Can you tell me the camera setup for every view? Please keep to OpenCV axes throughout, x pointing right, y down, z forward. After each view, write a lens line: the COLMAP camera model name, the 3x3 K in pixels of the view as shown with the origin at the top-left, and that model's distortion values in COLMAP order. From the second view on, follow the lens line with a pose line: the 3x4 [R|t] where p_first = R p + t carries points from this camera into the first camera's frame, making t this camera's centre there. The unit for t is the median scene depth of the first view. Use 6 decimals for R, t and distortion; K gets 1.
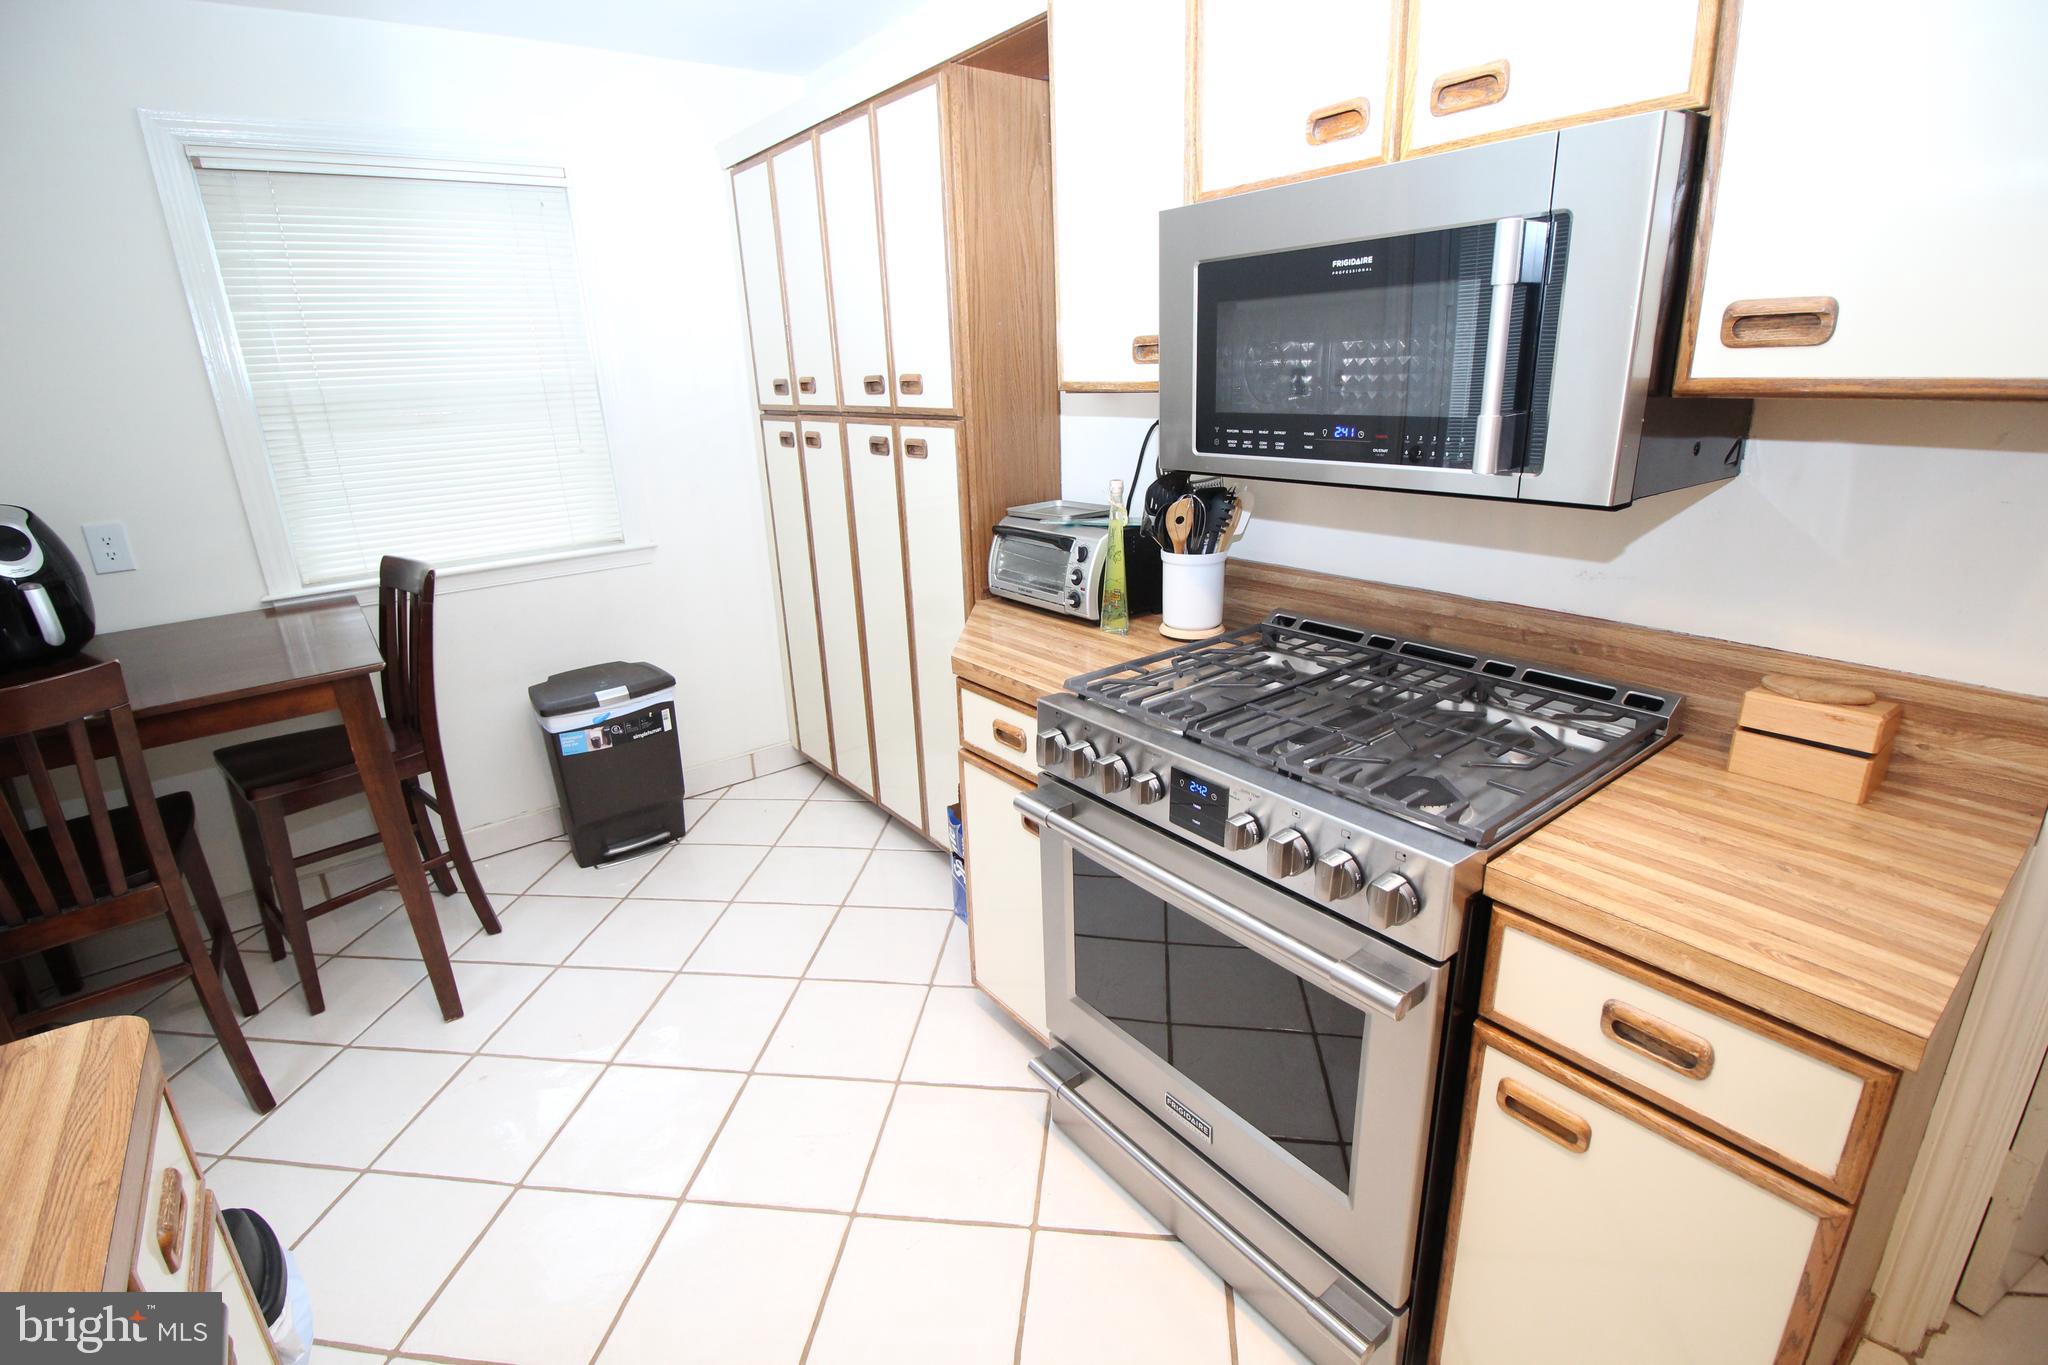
lens RADIAL K [[945.7, 0, 1019.4], [0, 945.7, 669.0], [0, 0, 1]] dist [-0.004396, -0.005156]
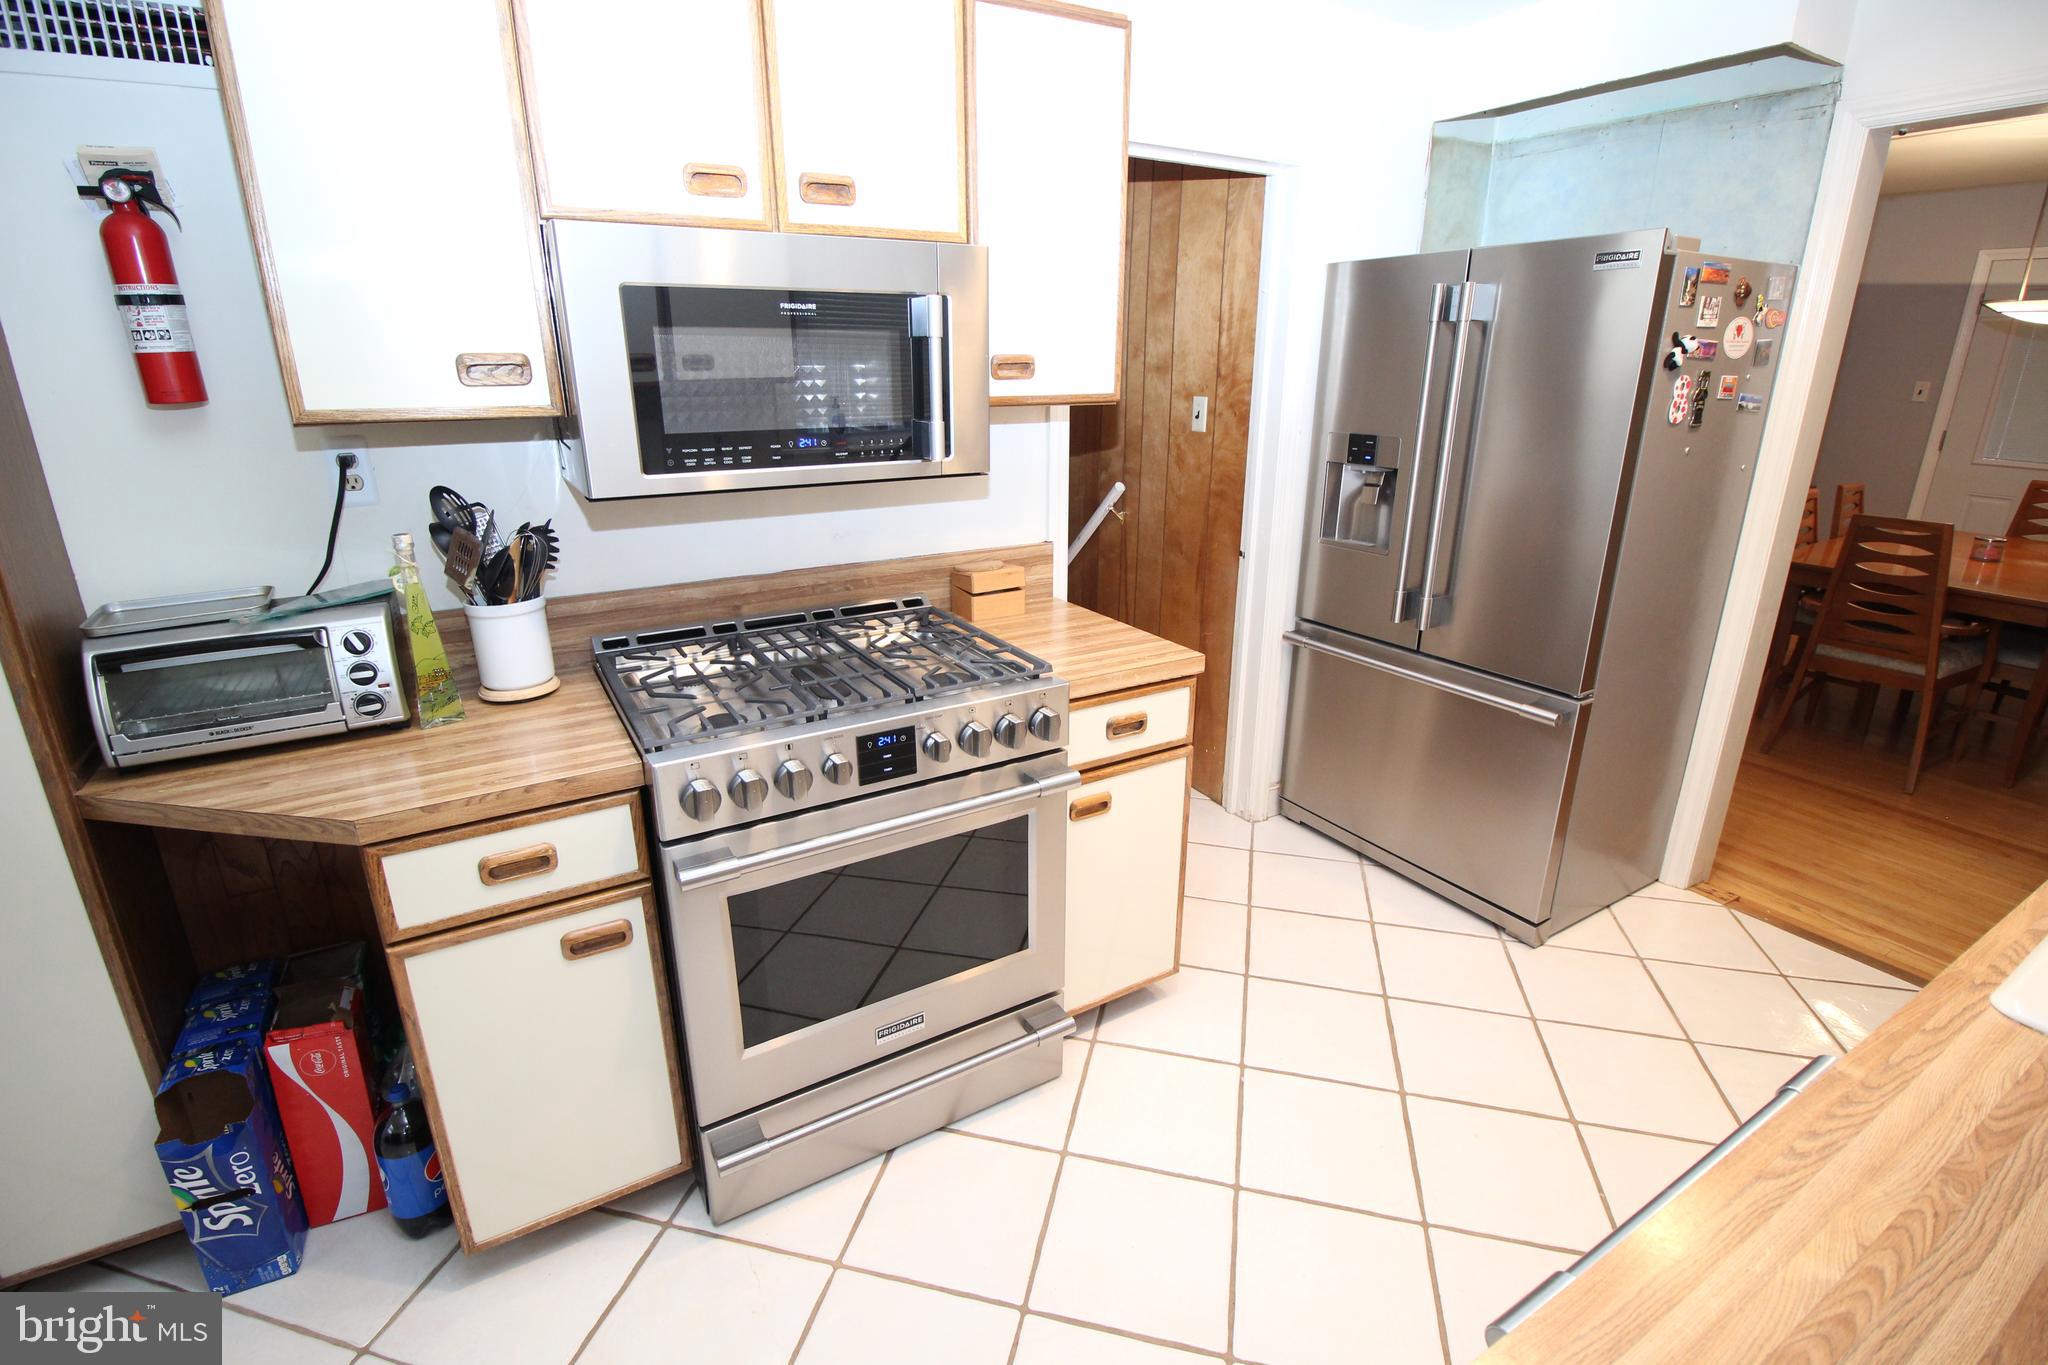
lens RADIAL K [[945.7, 0, 1026.9], [0, 945.7, 669.1], [0, 0, 1]] dist [-0.004396, -0.005156]
pose [[0.112520, -0.272403, 0.955581, -0.803904], [0.302744, 0.925364, 0.228141, -0.155197], [-0.946407, 0.263626, 0.186591, 0.521062]]
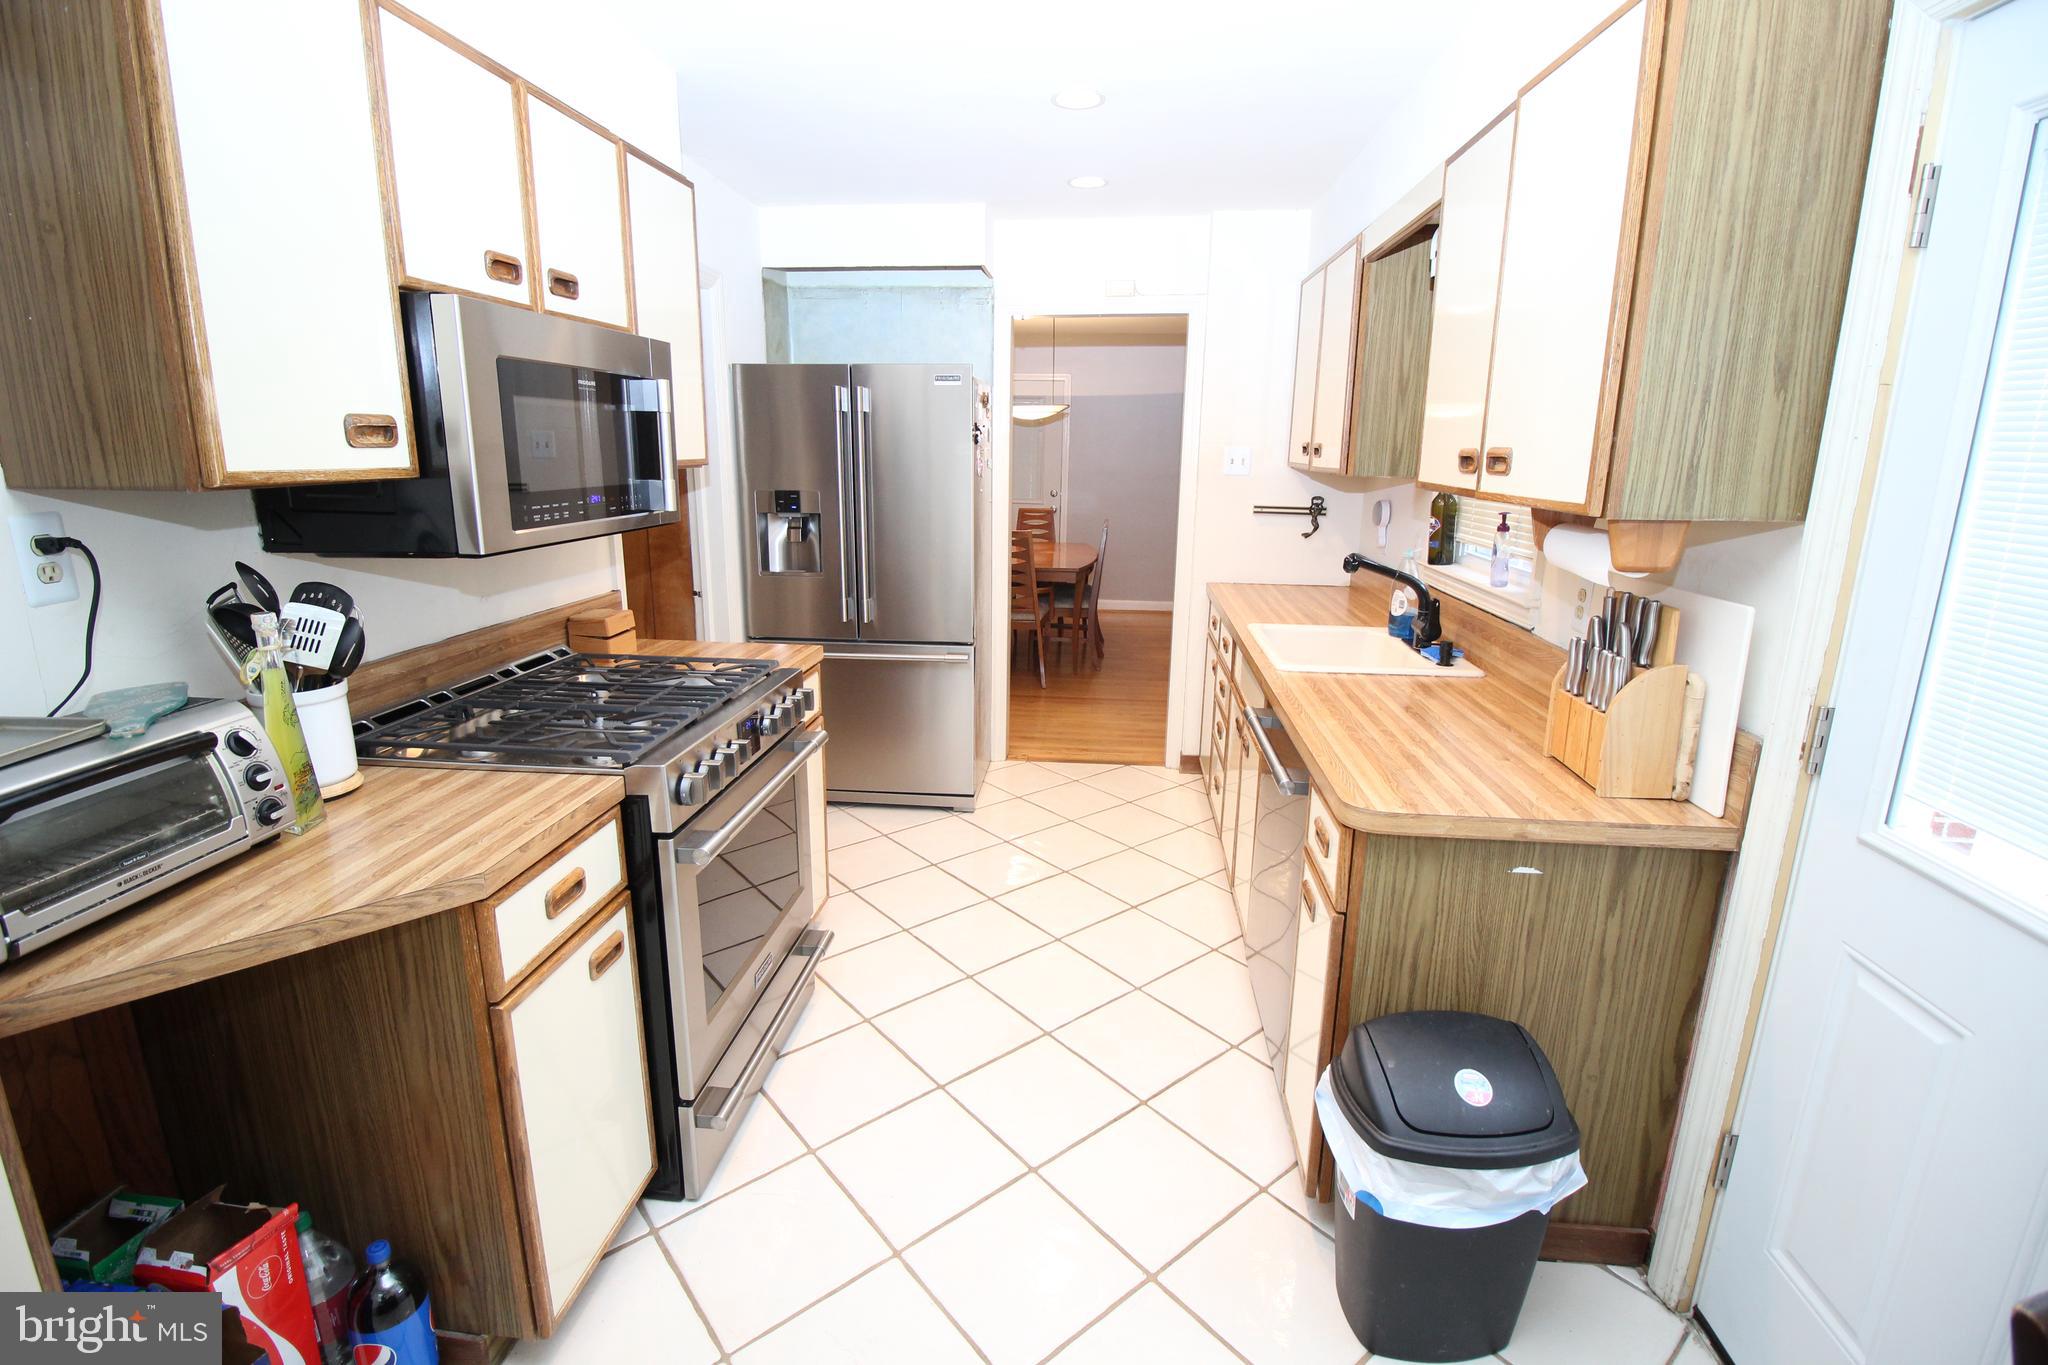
lens RADIAL K [[945.7, 0, 1010.2], [0, 945.7, 667.1], [0, 0, 1]] dist [-0.004396, -0.005156]
pose [[-0.727939, -0.125105, 0.674131, -0.992171], [0.229324, 0.882162, 0.411340, -0.423457], [-0.646154, 0.454025, -0.613471, 1.431015]]
